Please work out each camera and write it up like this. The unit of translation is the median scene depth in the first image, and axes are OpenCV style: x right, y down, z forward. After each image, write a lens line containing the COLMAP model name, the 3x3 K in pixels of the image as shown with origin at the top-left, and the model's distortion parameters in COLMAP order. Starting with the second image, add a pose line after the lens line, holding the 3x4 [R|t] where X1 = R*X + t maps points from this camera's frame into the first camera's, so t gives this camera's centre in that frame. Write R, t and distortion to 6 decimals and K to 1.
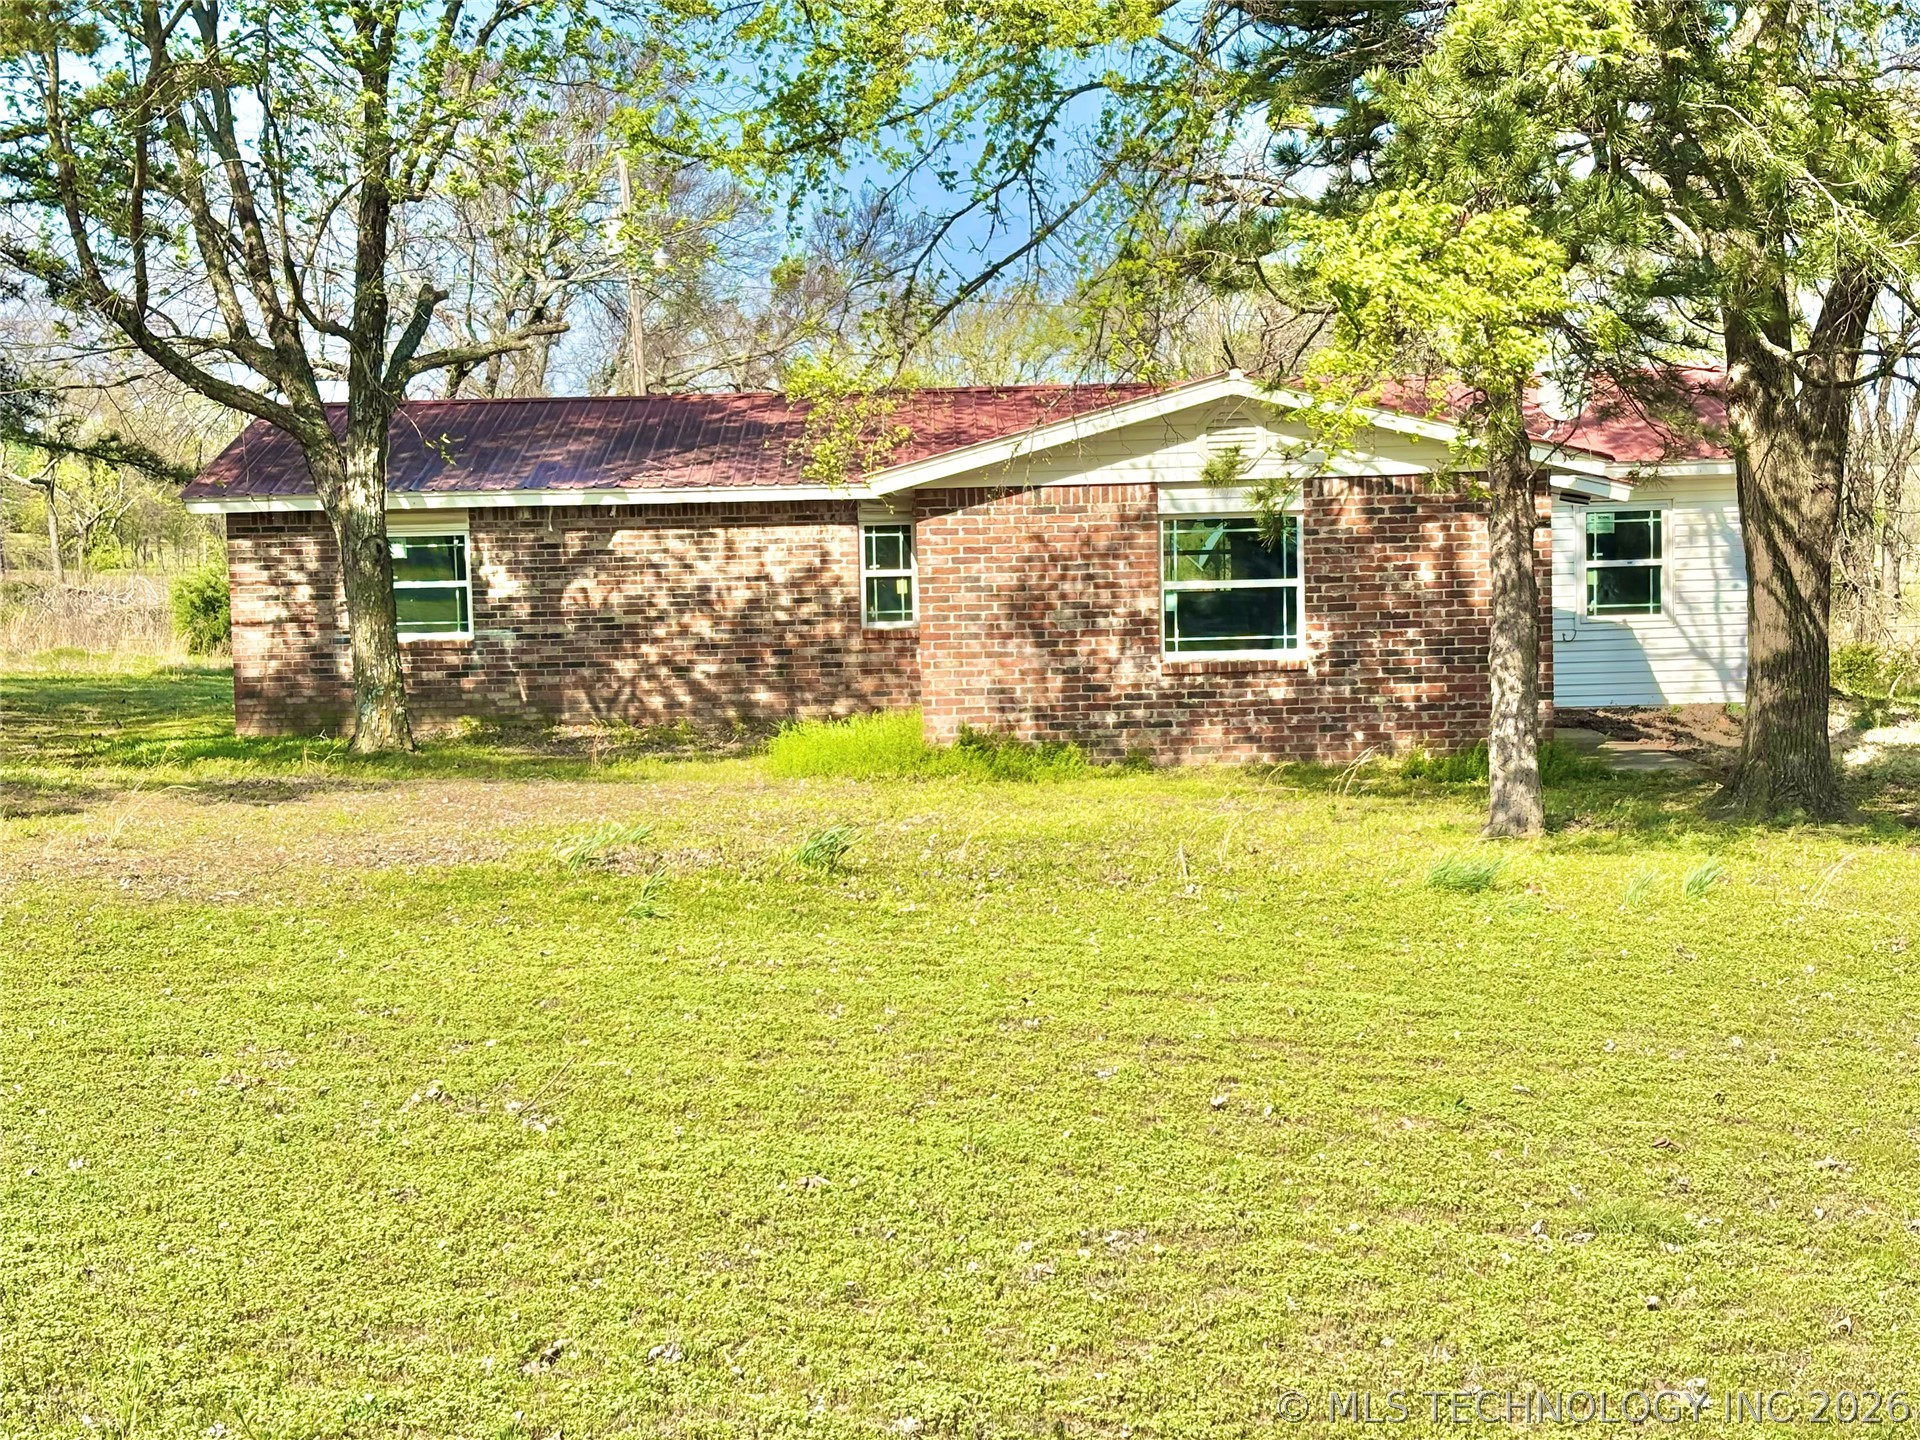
lens RADIAL K [[2876.1, 0, 960.0], [0, 2876.1, 720.0], [0, 0, 1]] dist [0.193345, -0.012960]
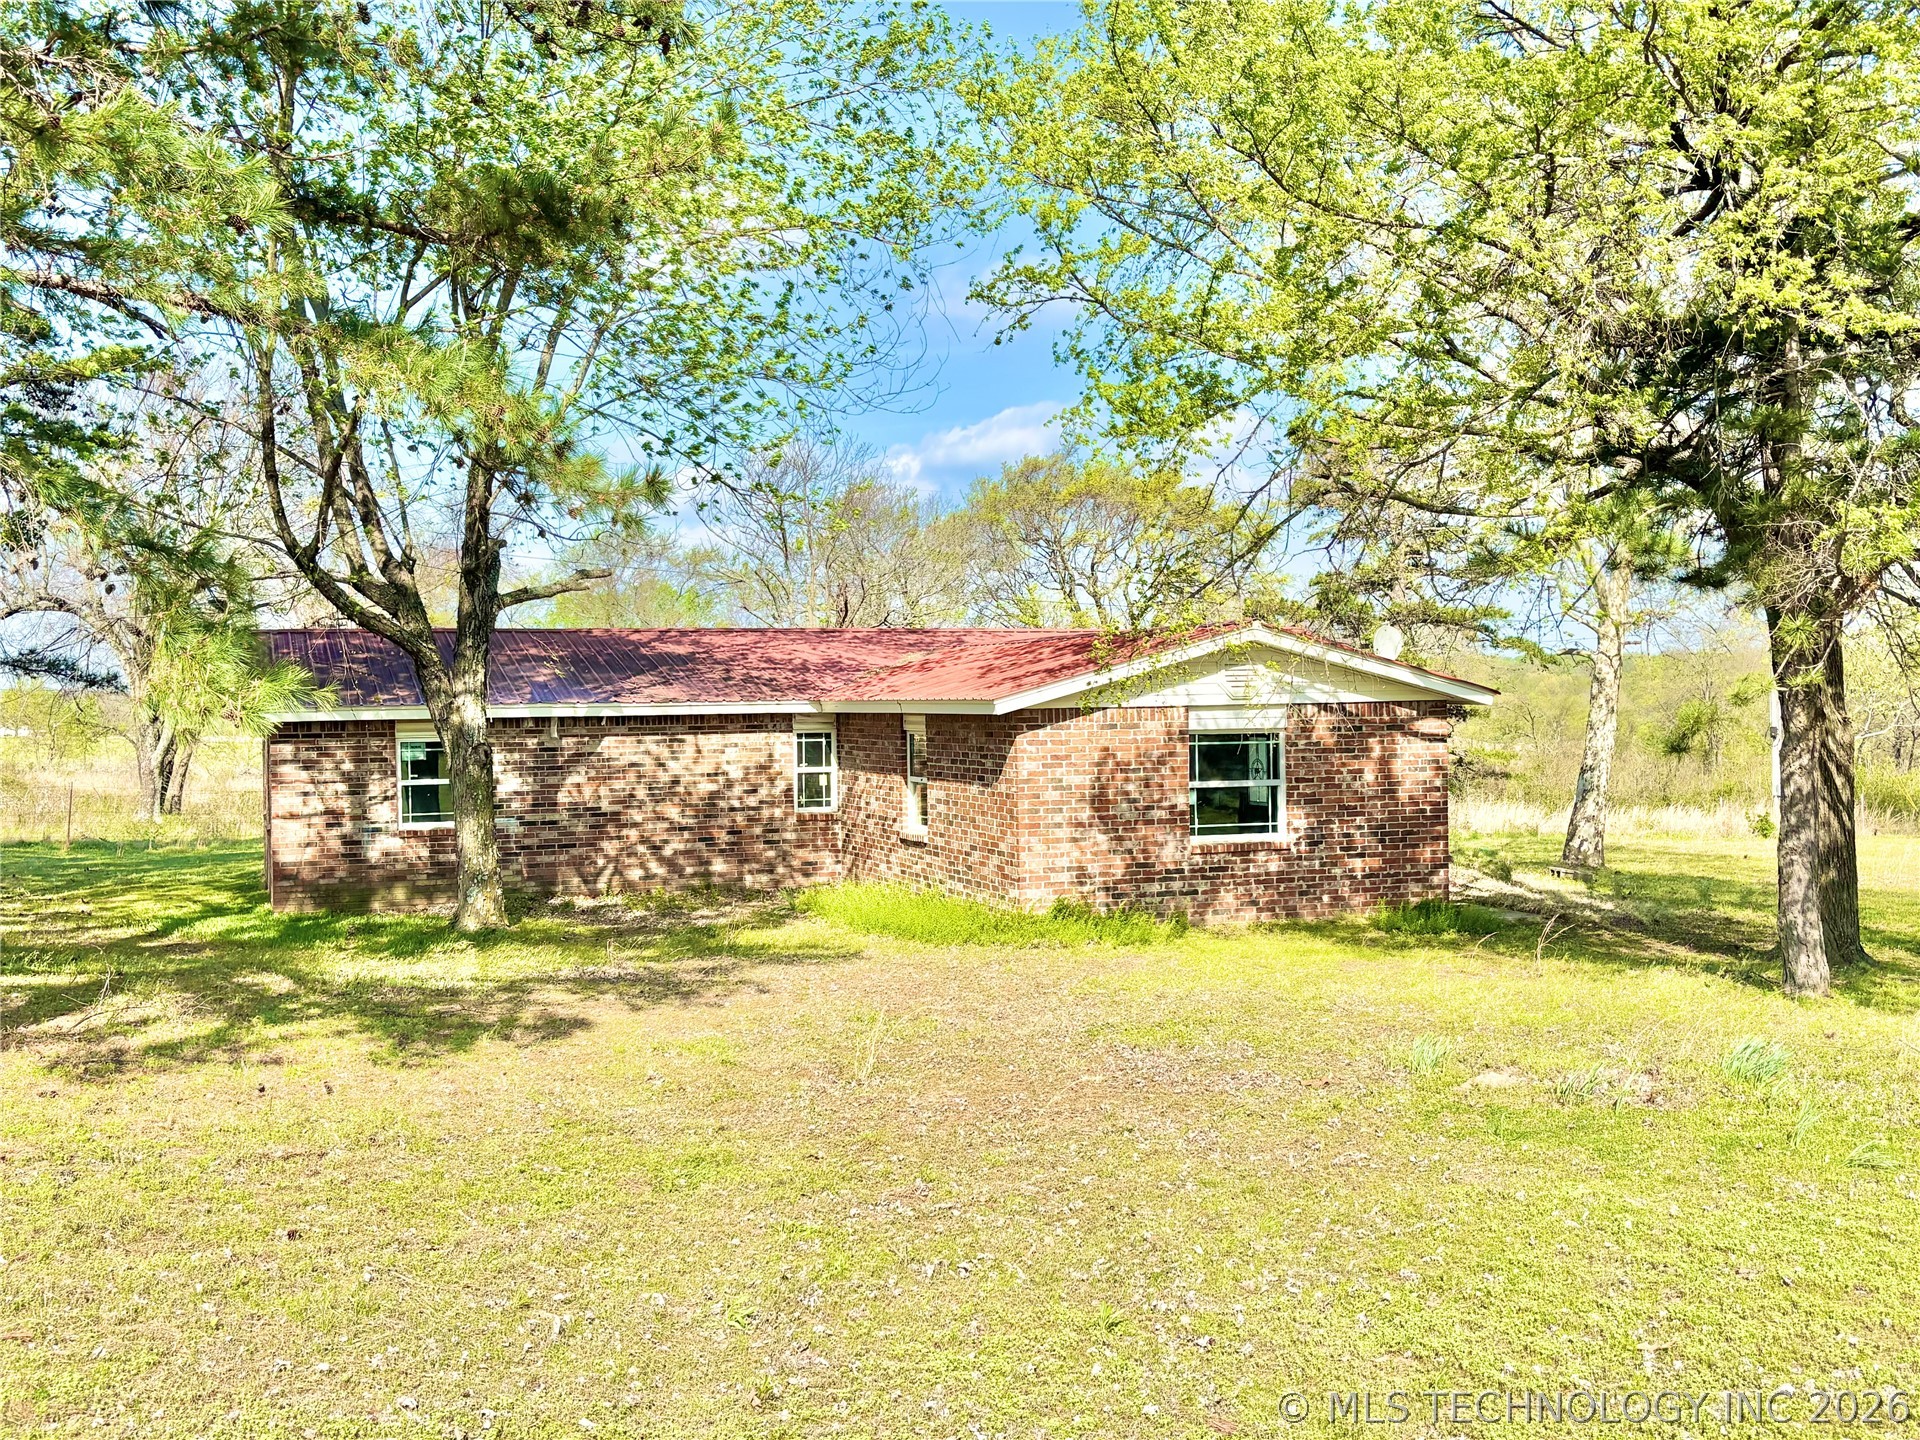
lens RADIAL K [[1865.8, 0, 960.0], [0, 1865.8, 720.0], [0, 0, 1]] dist [0.188217, -0.004123]
pose [[0.942775, 0.006159, 0.333372, -0.305760], [0.016064, 0.997829, -0.063864, -0.023540], [-0.333042, 0.065565, 0.940630, 0.238204]]
